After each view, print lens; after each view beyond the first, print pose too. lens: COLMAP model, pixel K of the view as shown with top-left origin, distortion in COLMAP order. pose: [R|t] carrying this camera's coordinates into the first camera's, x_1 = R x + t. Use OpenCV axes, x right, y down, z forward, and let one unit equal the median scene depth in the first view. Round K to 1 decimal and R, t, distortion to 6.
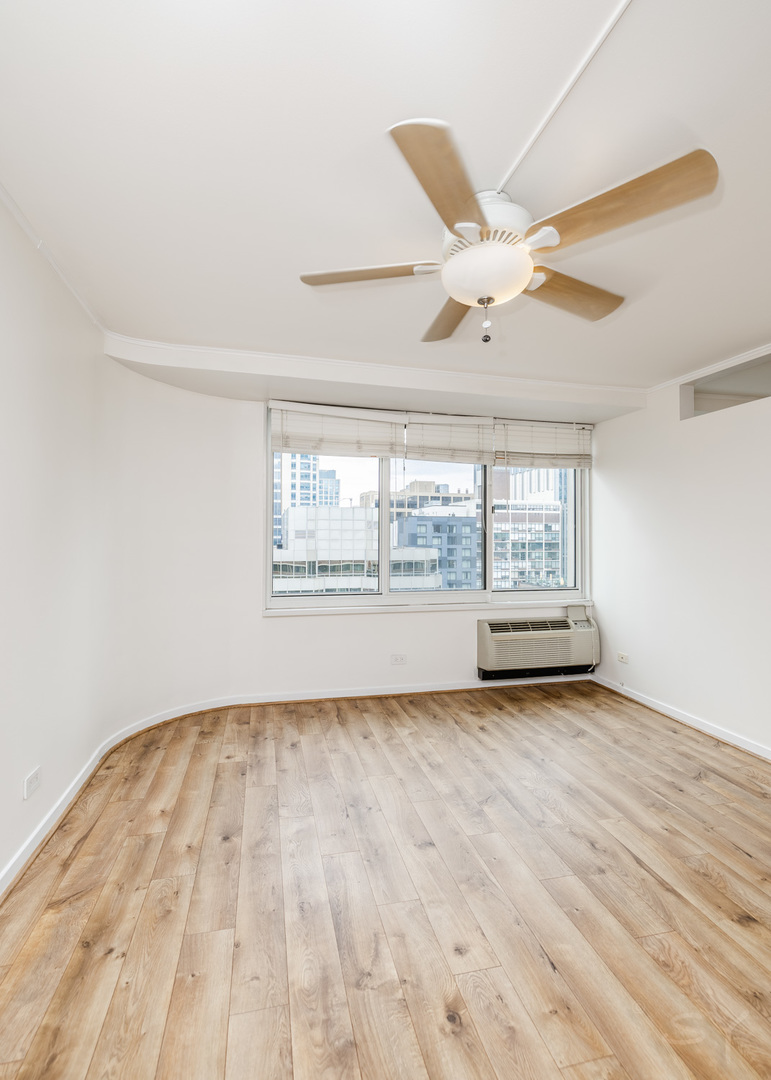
lens RADIAL K [[494.5, 0, 385.5], [0, 494.5, 540.0], [0, 0, 1]] dist [0.001981, 0.000393]
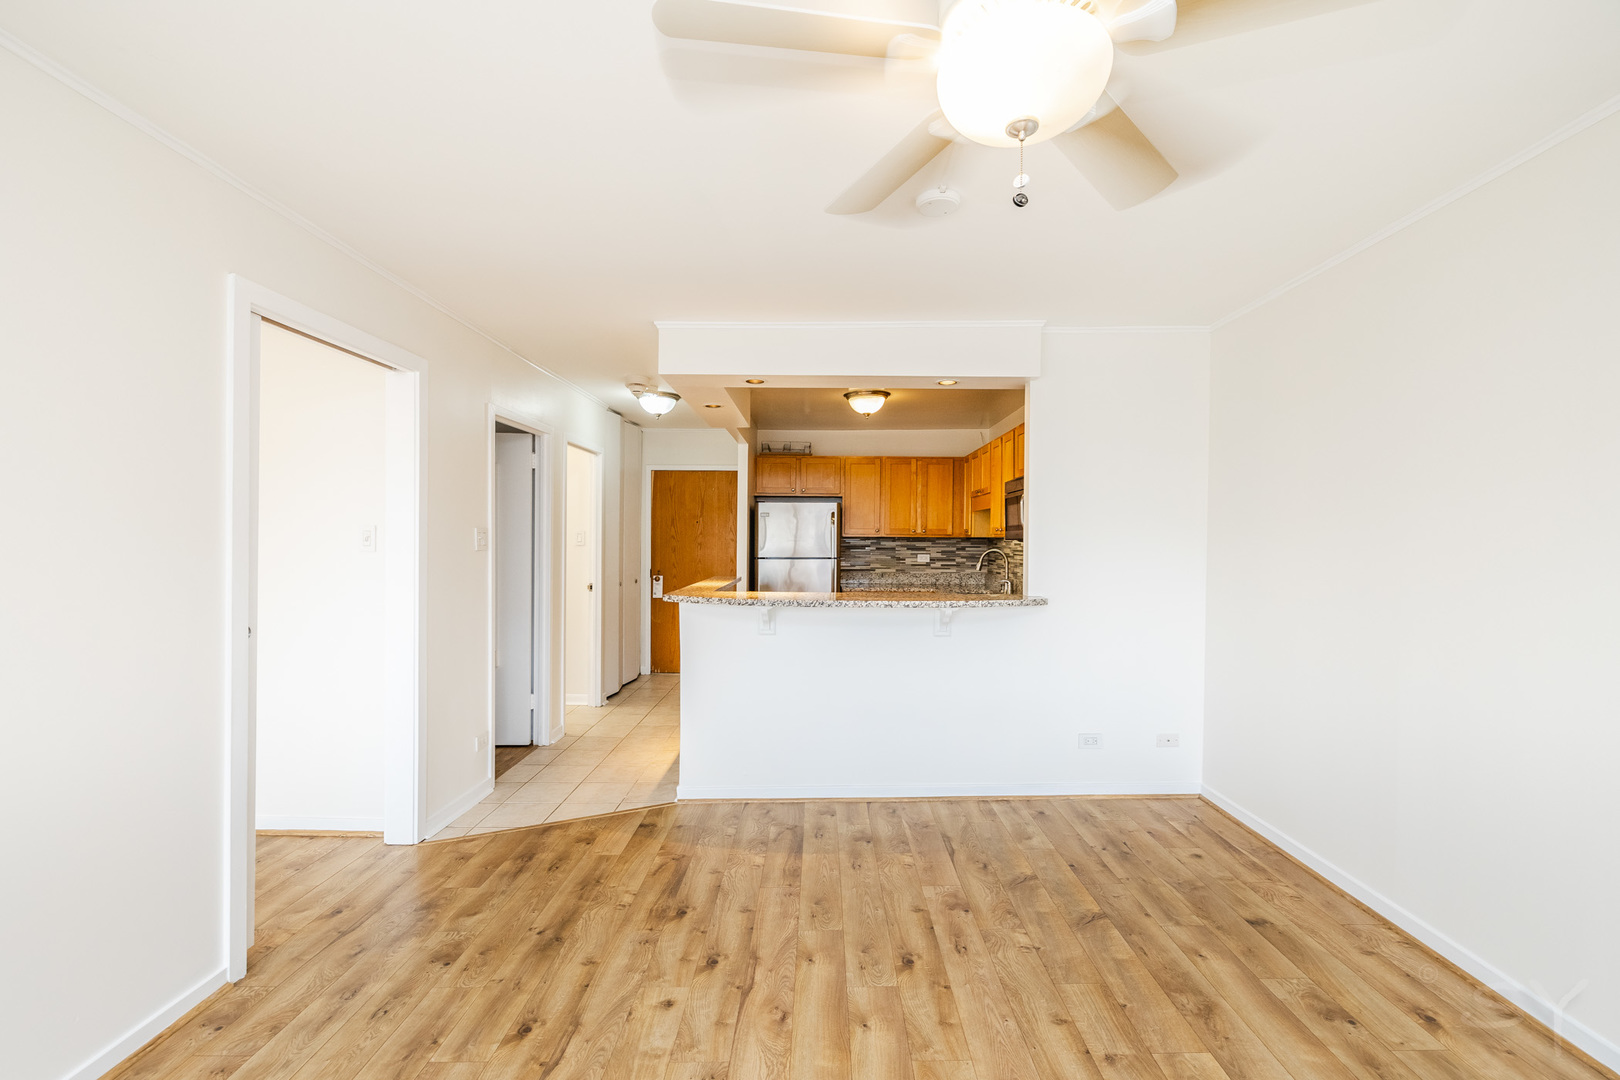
lens RADIAL K [[707.3, 0, 832.6], [0, 707.3, 544.7], [0, 0, 1]] dist [0.002356, 0.000013]
pose [[-0.973178, -0.015528, 0.229527, 0.133961], [-0.013310, 0.999849, 0.011209, -0.024963], [-0.229667, 0.007853, -0.973238, 1.104876]]
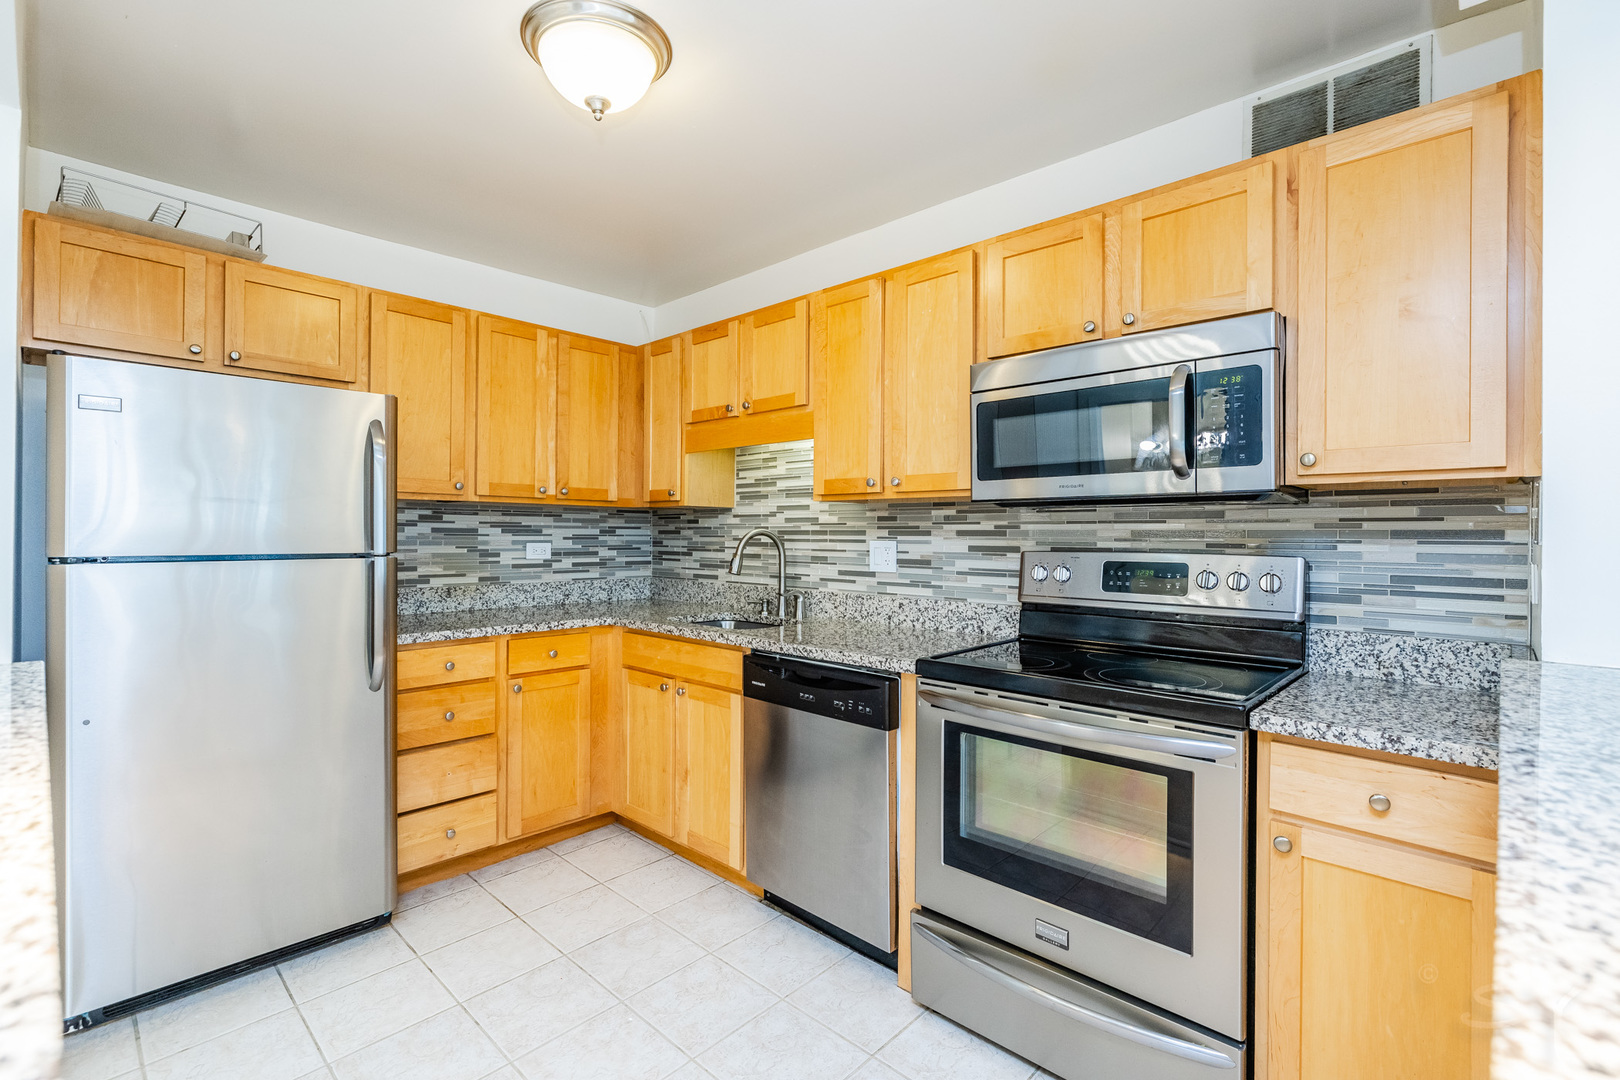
lens RADIAL K [[729.6, 0, 808.8], [0, 729.6, 530.7], [0, 0, 1]] dist [-0.004894, 0.000600]
pose [[-0.846968, -0.015391, -0.531421, 0.693259], [-0.015176, 0.999873, -0.004772, 0.014083], [0.531427, 0.004023, -0.847095, -0.208812]]
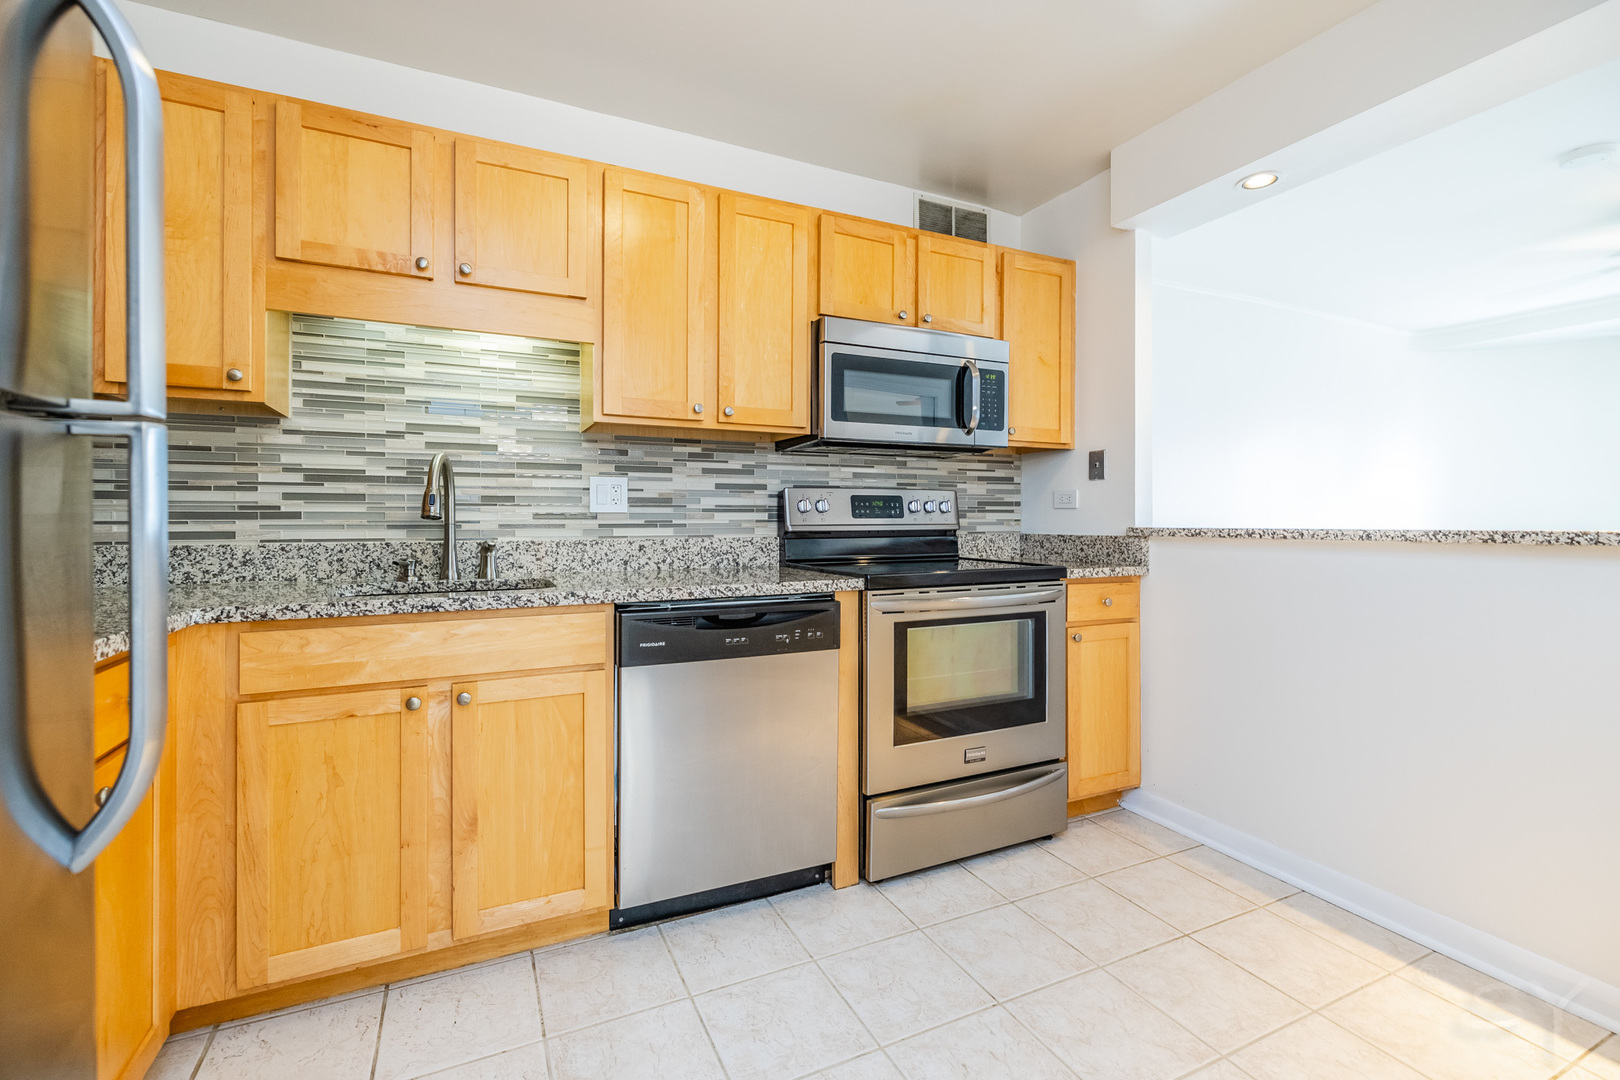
lens RADIAL K [[701.2, 0, 798.5], [0, 701.2, 523.2], [0, 0, 1]] dist [0.000560, 0.000758]
pose [[0.187462, 0.000643, -0.982272, 0.960846], [-0.004832, 0.999988, -0.000268, 0.080136], [0.982260, 0.004797, 0.187463, -0.983557]]
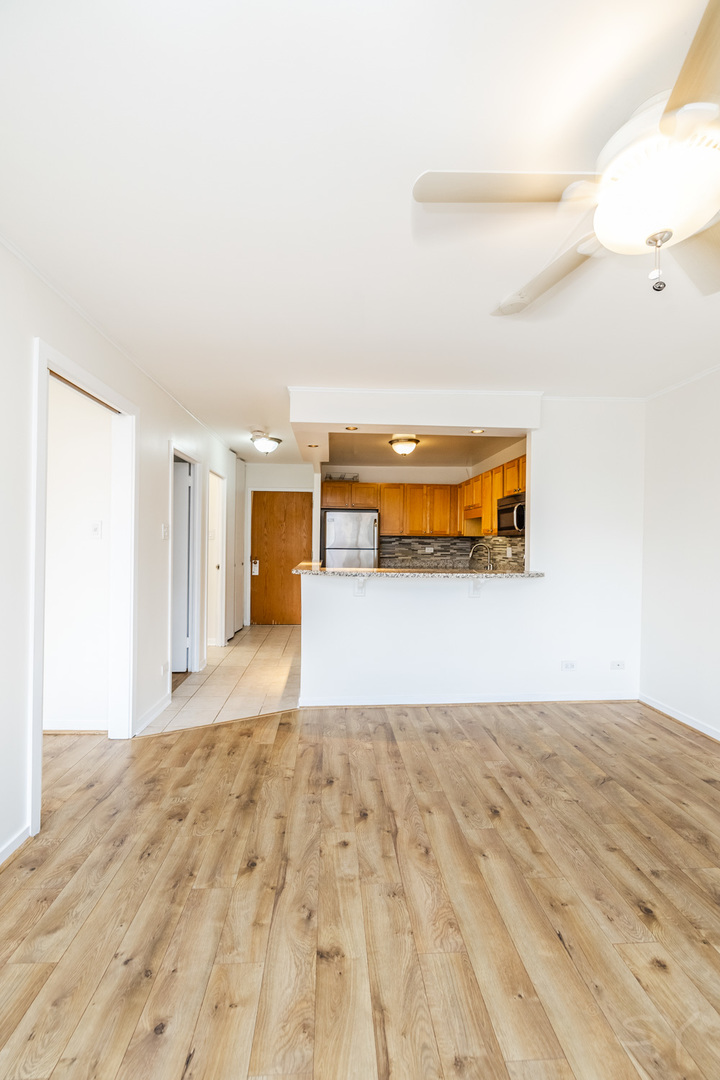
lens RADIAL K [[455.3, 0, 359.4], [0, 455.3, 544.0], [0, 0, 1]] dist [0.003296, -0.000679]
pose [[-0.982718, -0.020753, 0.183942, 0.324699], [-0.019449, 0.999771, 0.008892, 0.001432], [-0.184085, 0.005161, -0.982897, 1.105242]]
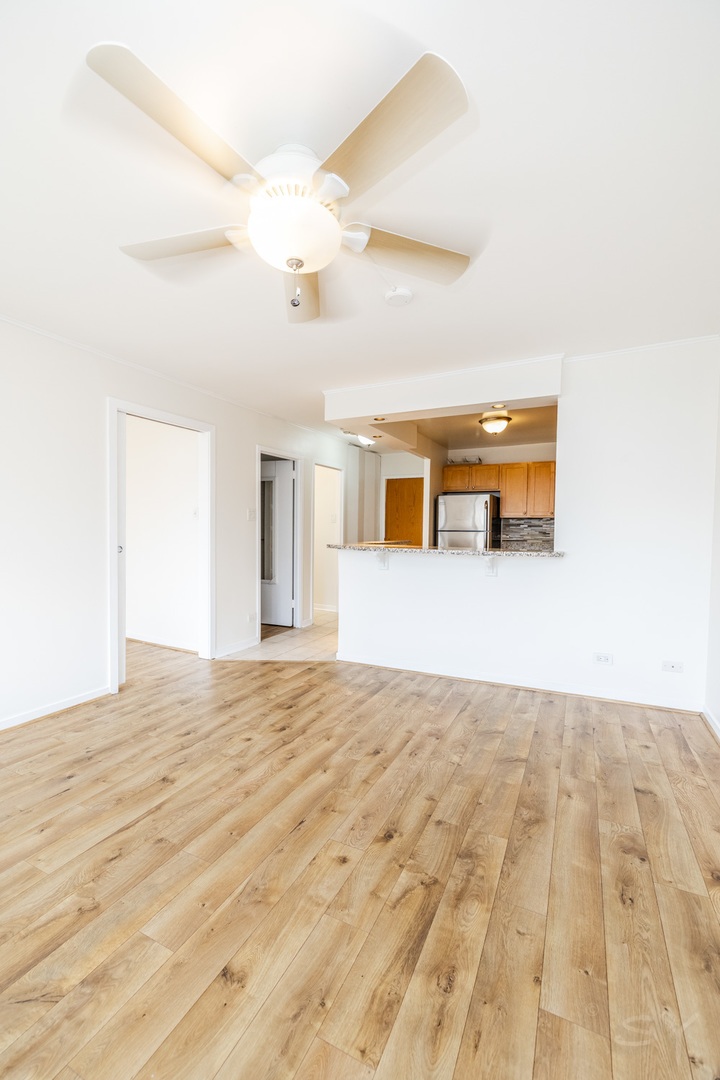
lens RADIAL K [[456.1, 0, 352.9], [0, 456.1, 538.5], [0, 0, 1]] dist [0.001852, 0.000041]
pose [[-0.760895, -0.031910, 0.648090, -0.302777], [-0.013944, 0.999364, 0.032835, 0.016687], [-0.648725, 0.015947, -0.760856, 0.998291]]
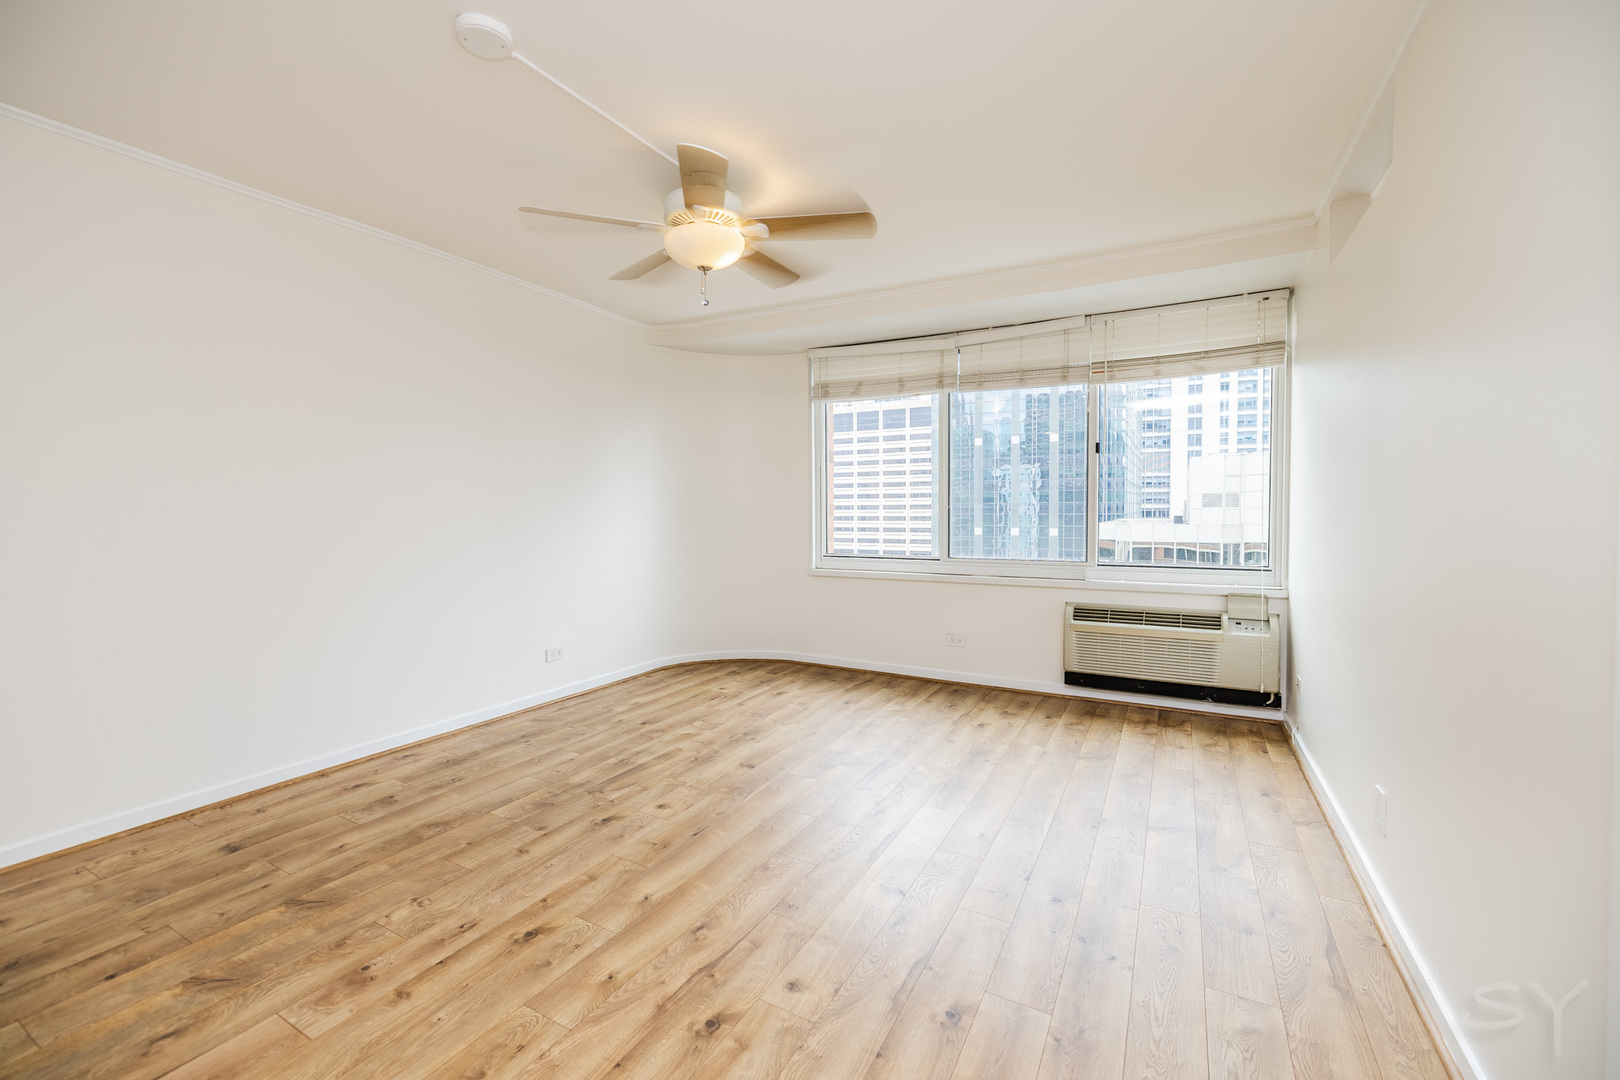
lens RADIAL K [[698.0, 0, 786.9], [0, 698.0, 534.6], [0, 0, 1]] dist [-0.000704, 0.000212]
pose [[0.720242, 0.017714, -0.693496, 0.888956], [0.004198, 0.999544, 0.029890, 0.047032], [0.693710, -0.024439, 0.719840, -0.022568]]
